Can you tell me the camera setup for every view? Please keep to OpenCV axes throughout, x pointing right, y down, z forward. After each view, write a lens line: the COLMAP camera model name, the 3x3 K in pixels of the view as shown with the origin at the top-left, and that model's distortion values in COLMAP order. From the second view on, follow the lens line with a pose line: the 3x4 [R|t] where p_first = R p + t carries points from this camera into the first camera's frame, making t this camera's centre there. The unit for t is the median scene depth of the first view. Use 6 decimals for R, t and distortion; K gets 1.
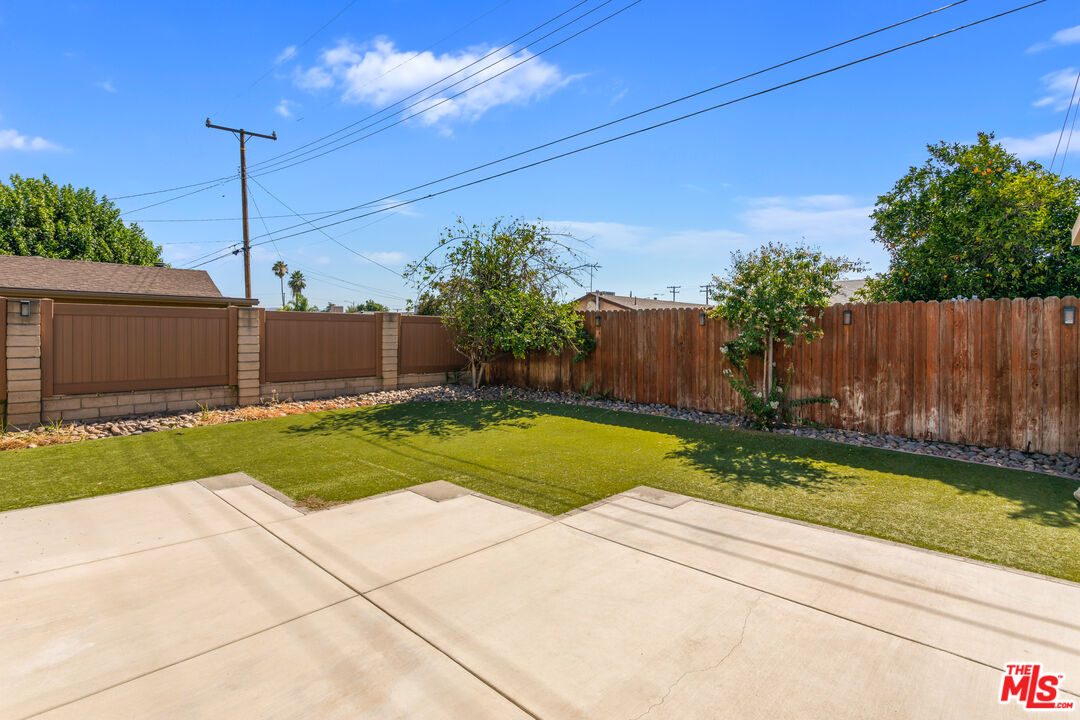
lens RADIAL K [[519.3, 0, 543.0], [0, 519.3, 336.2], [0, 0, 1]] dist [0.003307, 0.000991]
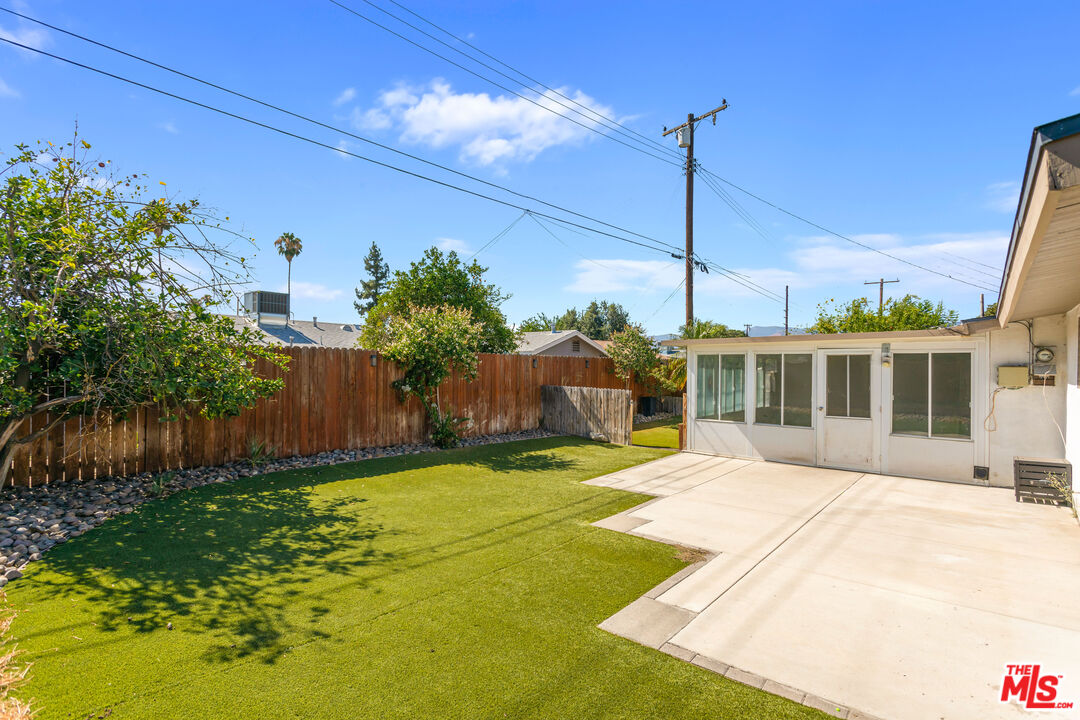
lens RADIAL K [[525.4, 0, 538.6], [0, 525.4, 363.7], [0, 0, 1]] dist [0.001359, 0.000505]
pose [[-0.034281, -0.001876, 0.999410, -0.775055], [-0.002935, 0.999994, 0.001776, -0.028887], [-0.999408, -0.002872, -0.034287, 0.711132]]
